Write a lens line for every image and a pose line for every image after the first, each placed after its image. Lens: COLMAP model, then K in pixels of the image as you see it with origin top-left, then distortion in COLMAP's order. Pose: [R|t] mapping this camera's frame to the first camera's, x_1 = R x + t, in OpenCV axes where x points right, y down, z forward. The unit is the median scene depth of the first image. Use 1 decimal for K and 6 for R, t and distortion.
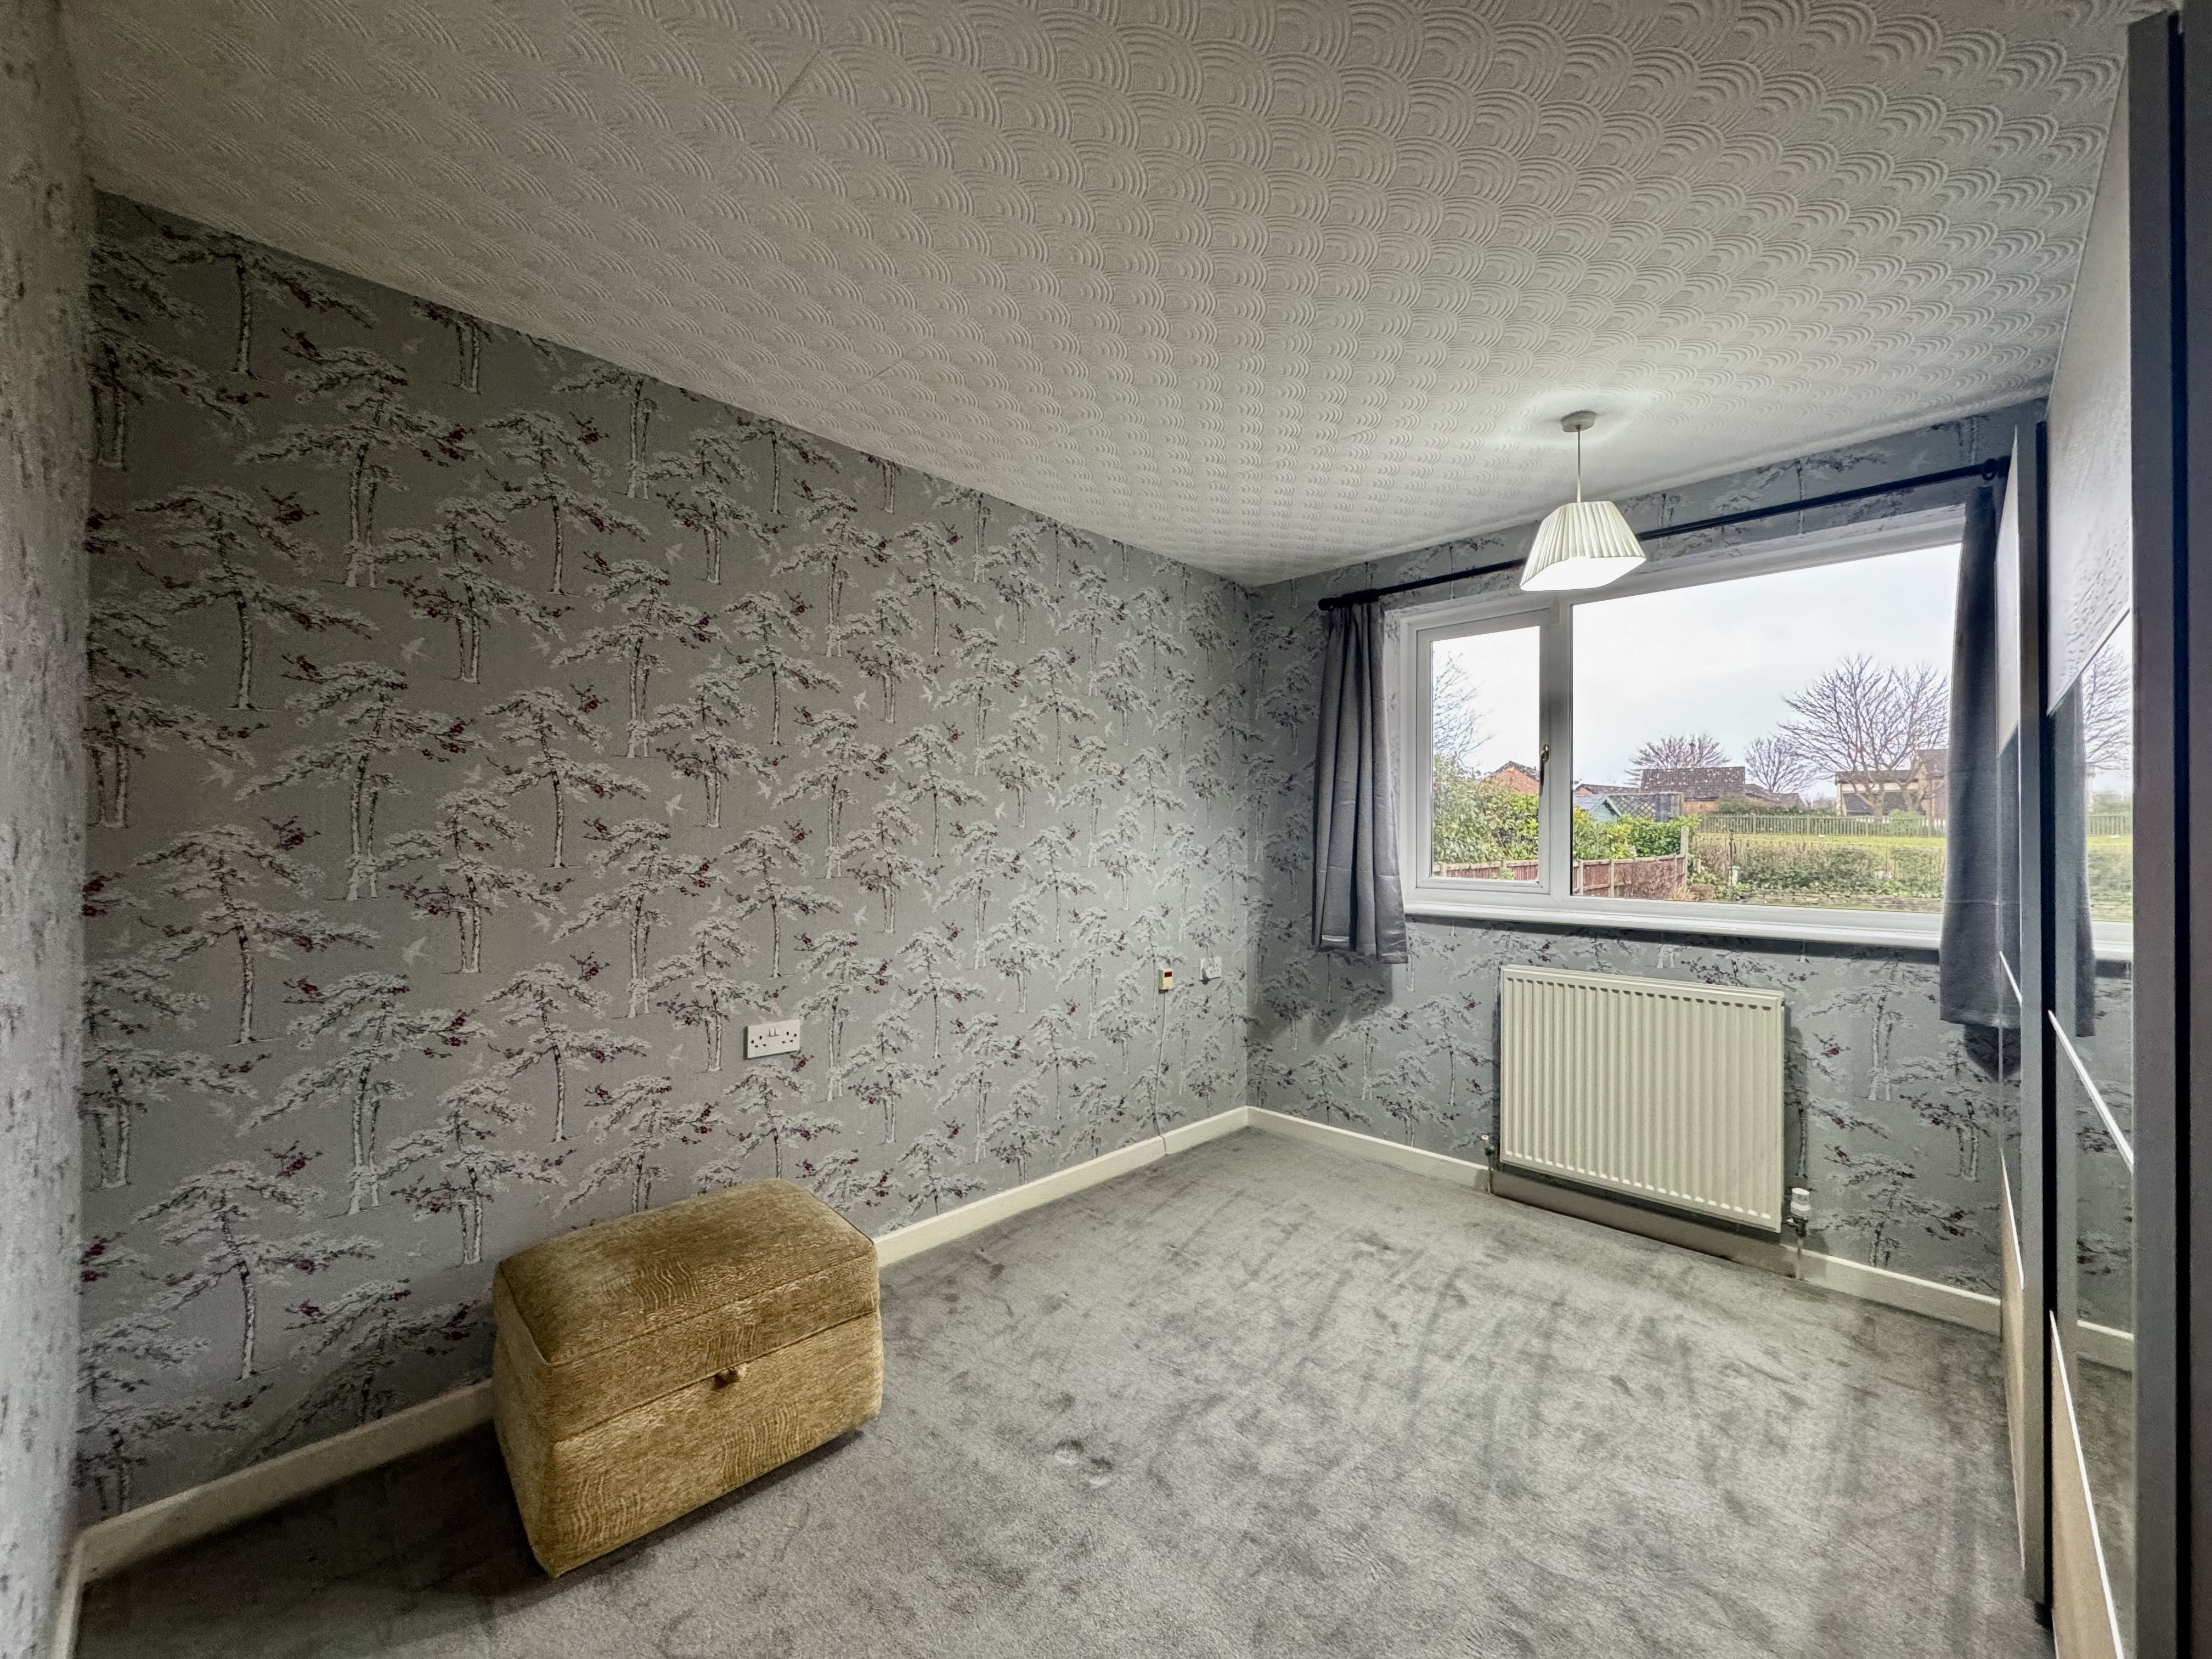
lens RADIAL K [[876.8, 0, 1108.2], [0, 876.8, 830.2], [0, 0, 1]] dist [-0.005498, 0.000836]
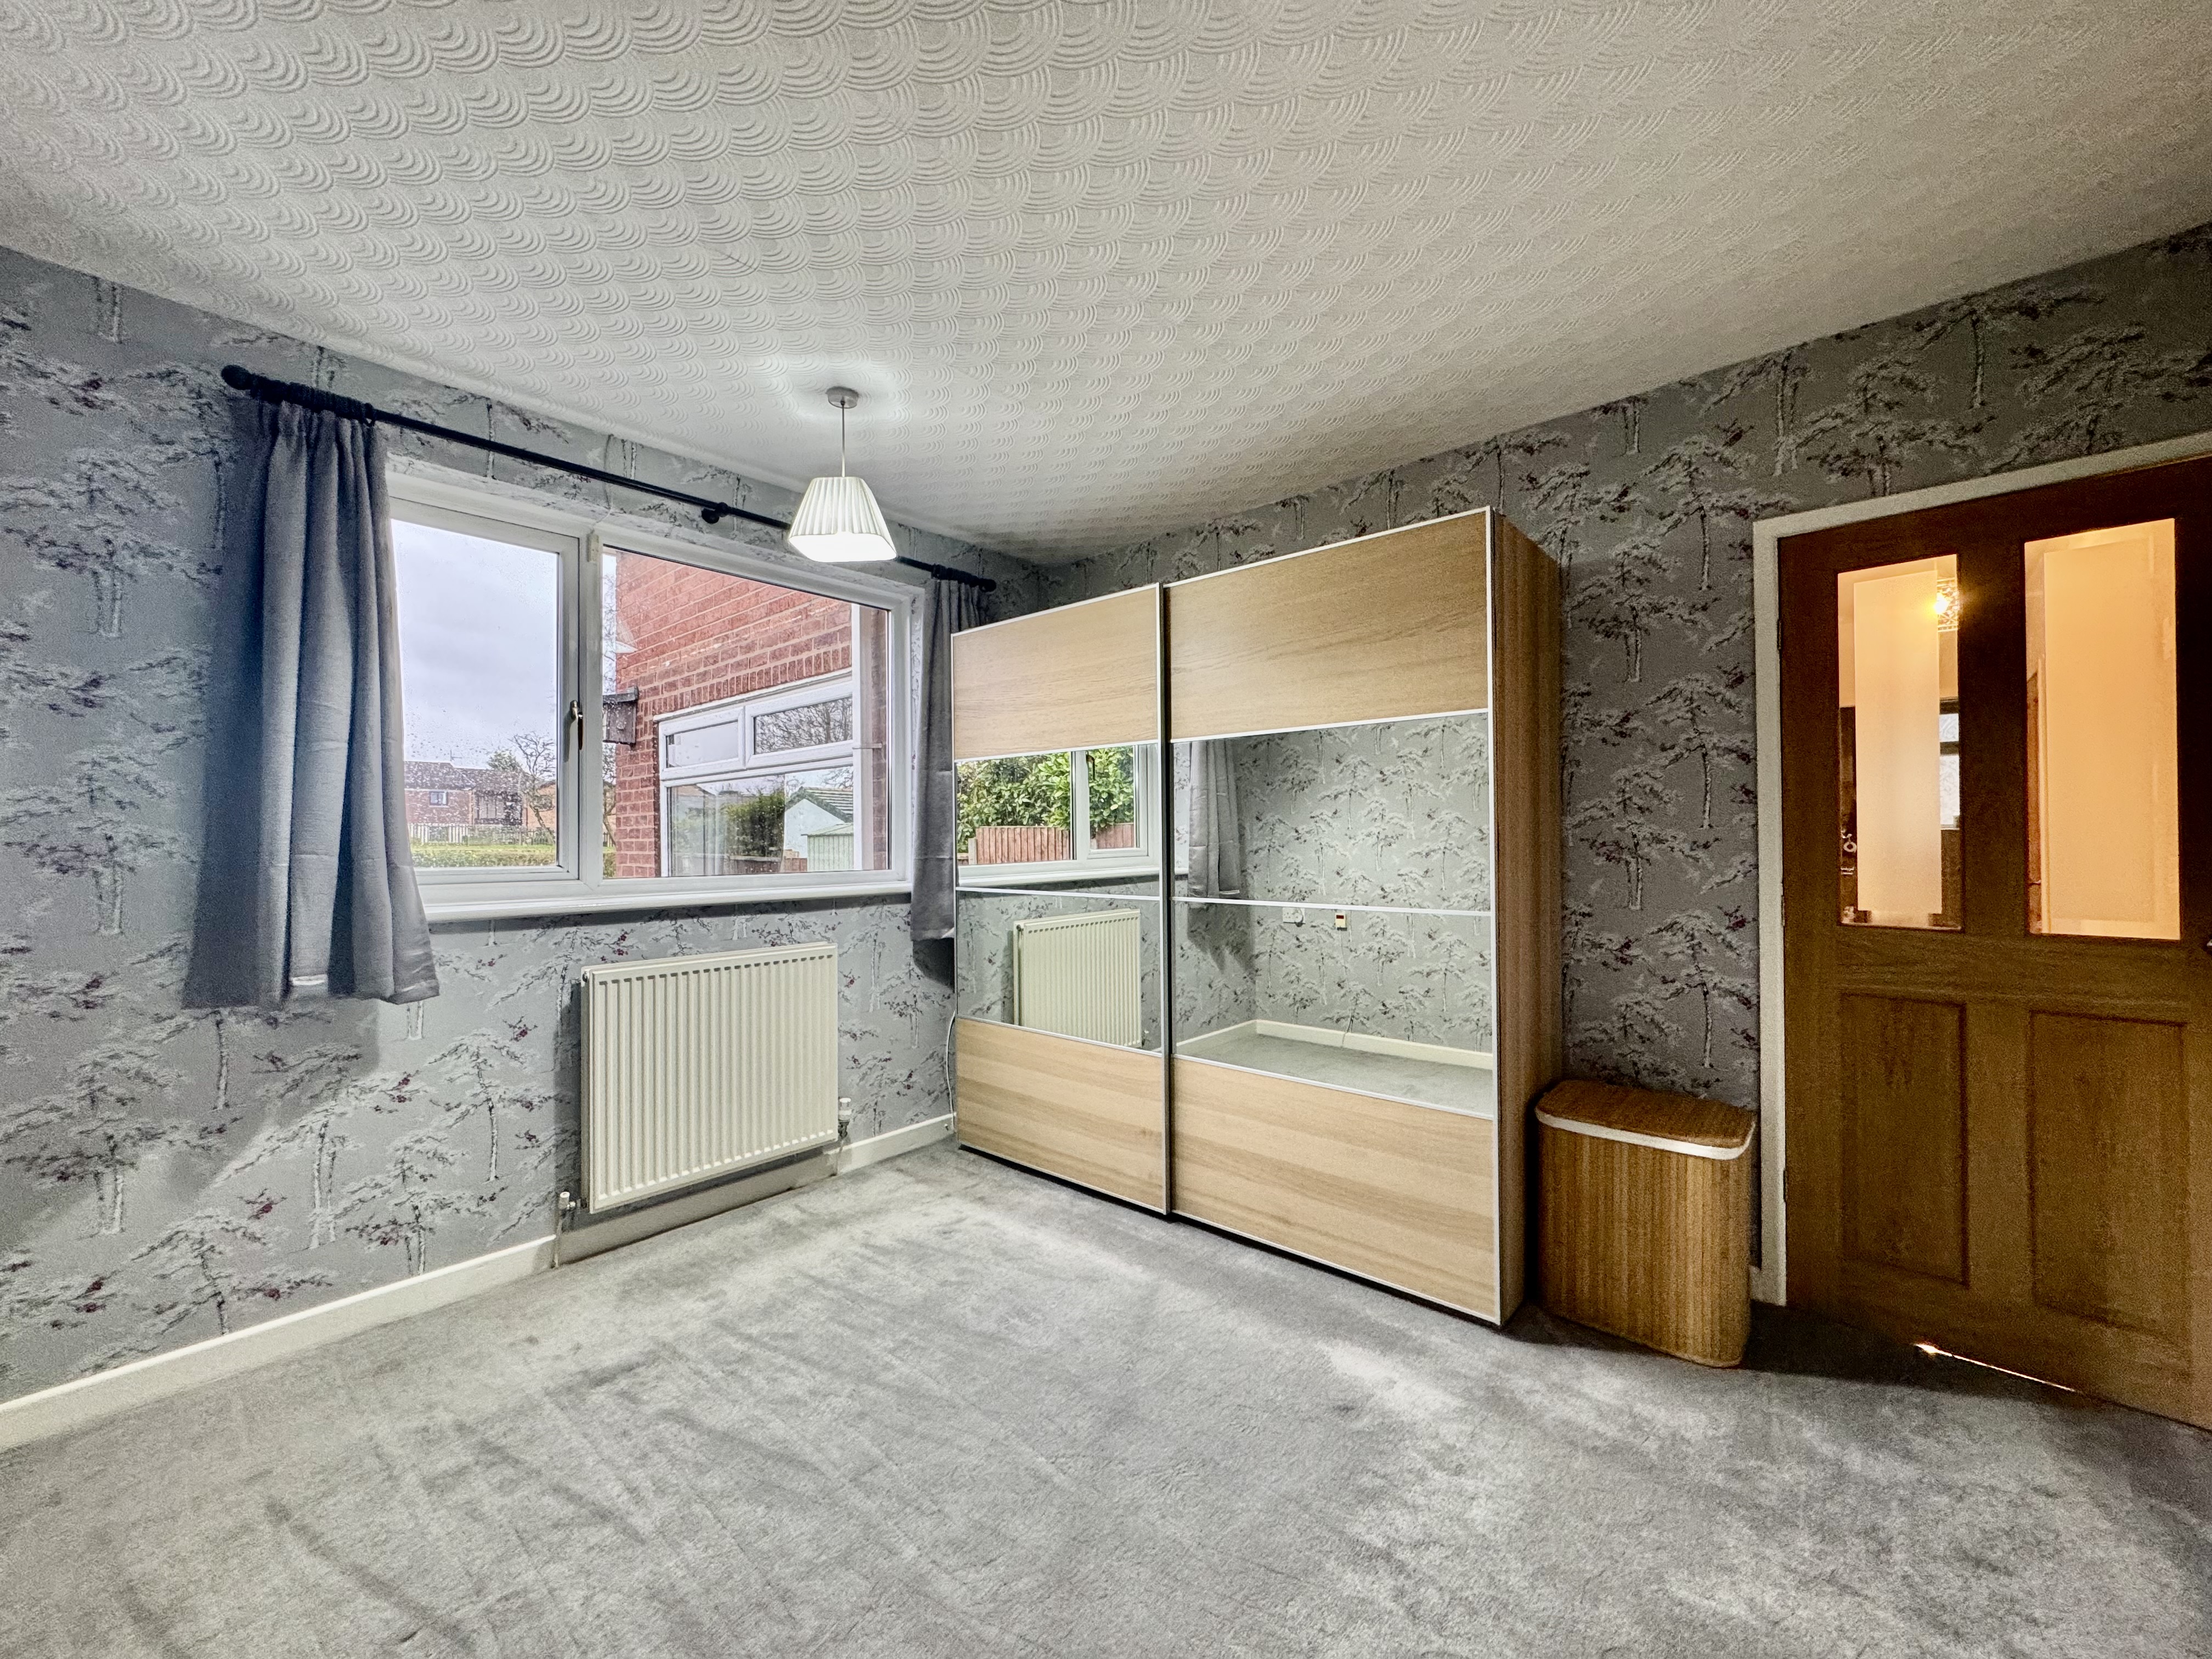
lens RADIAL K [[876.8, 0, 1108.2], [0, 876.8, 830.2], [0, 0, 1]] dist [-0.005498, 0.000836]
pose [[-0.053612, 0.004779, 0.998550, -0.398748], [0.001012, 0.999988, -0.004732, 0.033841], [-0.998561, 0.000757, -0.053616, 0.600634]]
